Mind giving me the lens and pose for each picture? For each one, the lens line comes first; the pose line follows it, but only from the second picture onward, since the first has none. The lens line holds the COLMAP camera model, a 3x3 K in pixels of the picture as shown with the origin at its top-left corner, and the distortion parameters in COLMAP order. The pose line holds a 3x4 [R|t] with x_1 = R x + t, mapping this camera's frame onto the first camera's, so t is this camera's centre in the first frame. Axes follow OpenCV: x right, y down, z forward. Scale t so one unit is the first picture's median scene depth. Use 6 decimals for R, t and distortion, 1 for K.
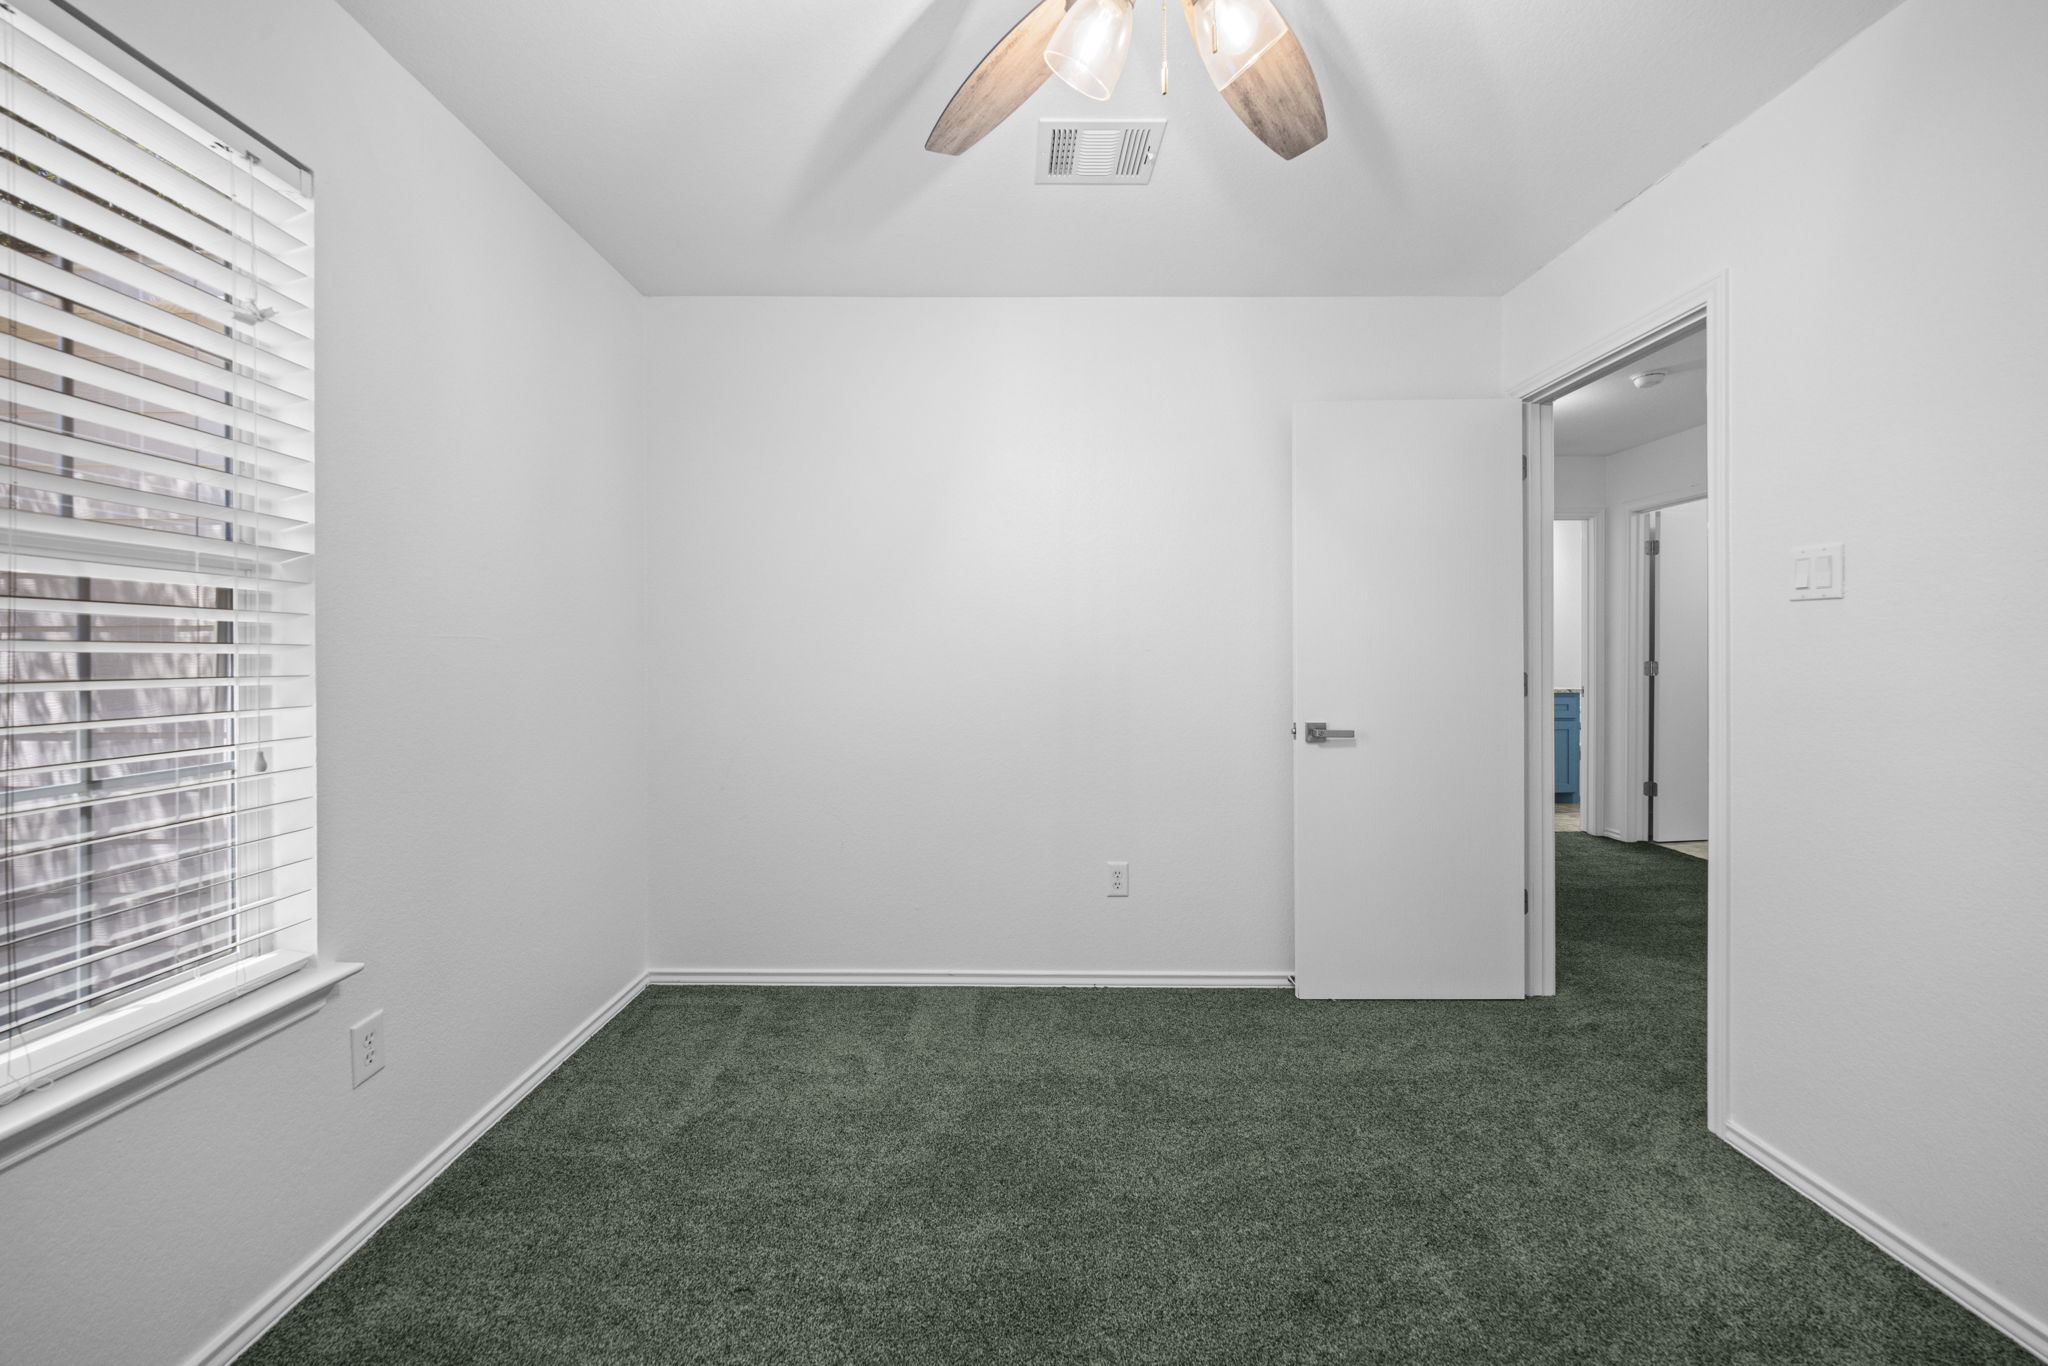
lens RADIAL K [[798.0, 0, 1024.4], [0, 798.0, 675.4], [0, 0, 1]] dist [-0.000643, -0.000440]
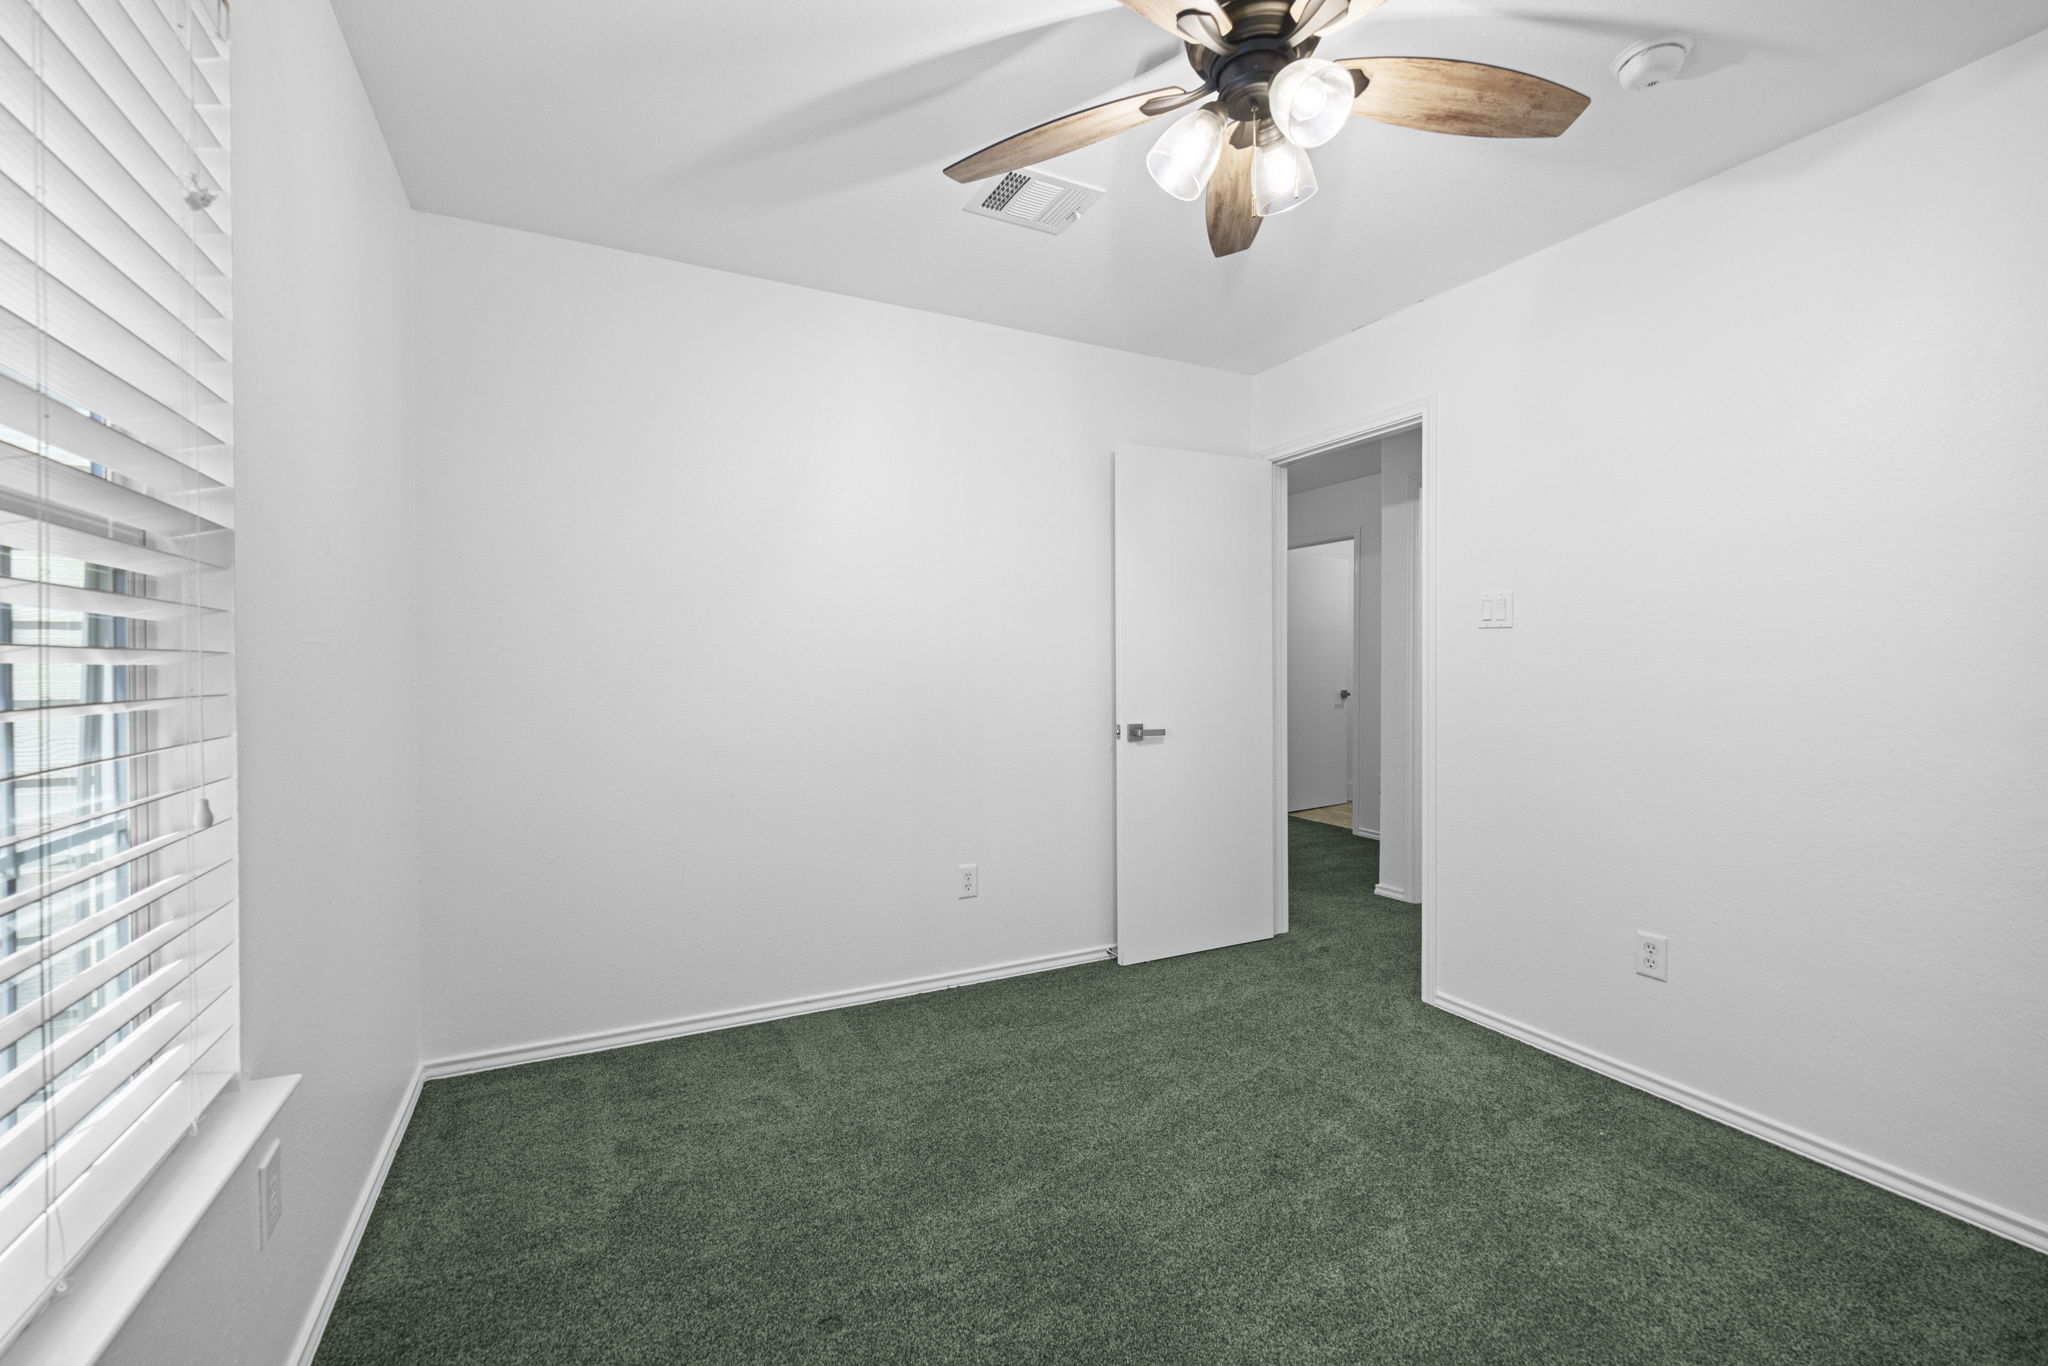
lens RADIAL K [[840.2, 0, 1019.8], [0, 840.2, 691.9], [0, 0, 1]] dist [0.014472, -0.014470]
pose [[0.894977, -0.014915, 0.445864, -0.376061], [0.011792, 0.999883, 0.009779, -0.000748], [-0.445957, -0.003494, 0.895048, -0.013719]]
